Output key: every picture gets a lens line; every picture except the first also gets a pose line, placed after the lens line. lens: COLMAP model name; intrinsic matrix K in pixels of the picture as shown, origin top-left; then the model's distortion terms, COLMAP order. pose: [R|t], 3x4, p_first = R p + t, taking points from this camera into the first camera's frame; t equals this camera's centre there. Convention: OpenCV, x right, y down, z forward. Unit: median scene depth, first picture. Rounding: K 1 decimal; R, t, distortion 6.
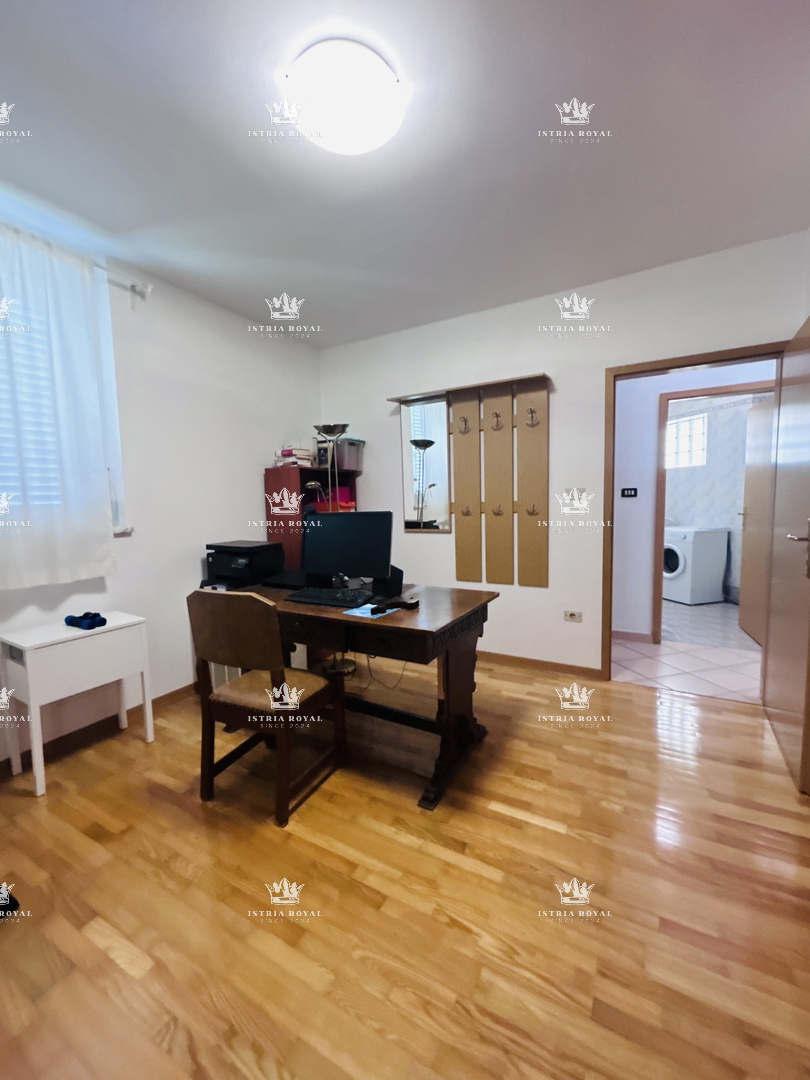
lens RADIAL K [[434.4, 0, 405.0], [0, 434.4, 540.0], [0, 0, 1]] dist [0.001528, 0.000063]
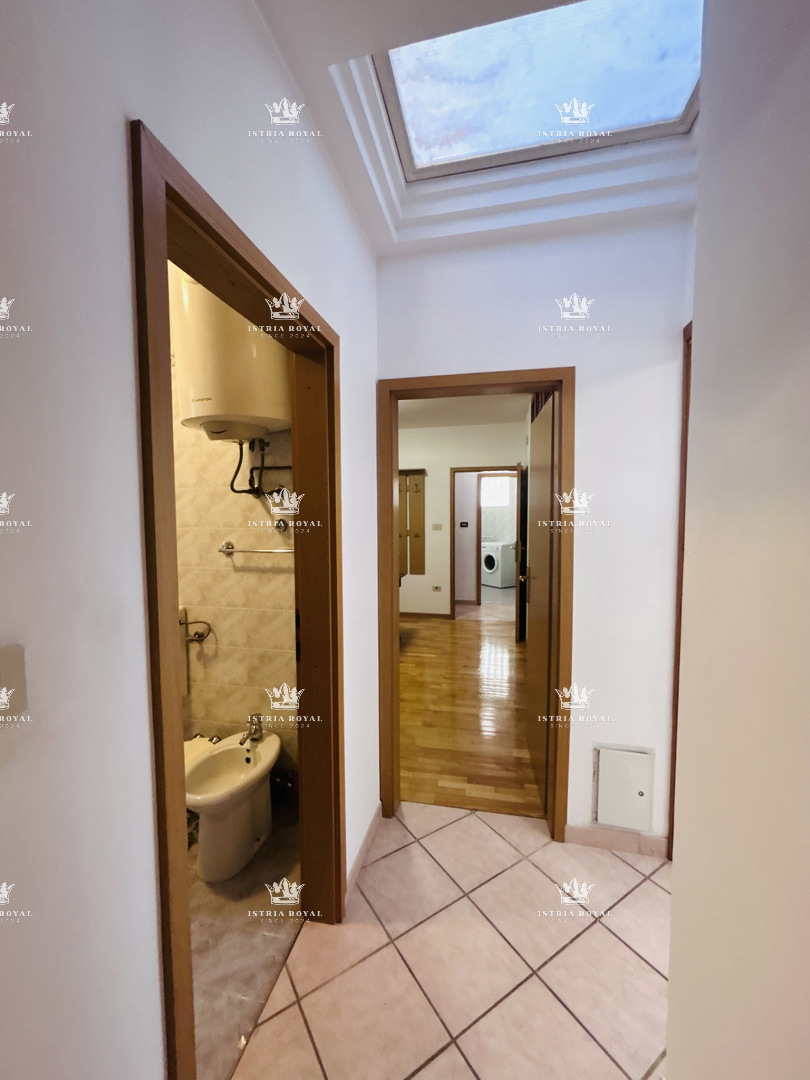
lens RADIAL K [[434.4, 0, 405.0], [0, 434.4, 540.0], [0, 0, 1]] dist [0.001528, 0.000063]
pose [[0.954202, -0.000173, 0.299163, -0.331372], [0.009707, 0.999491, -0.030384, 0.013713], [-0.299005, 0.031896, 0.953718, -0.820103]]
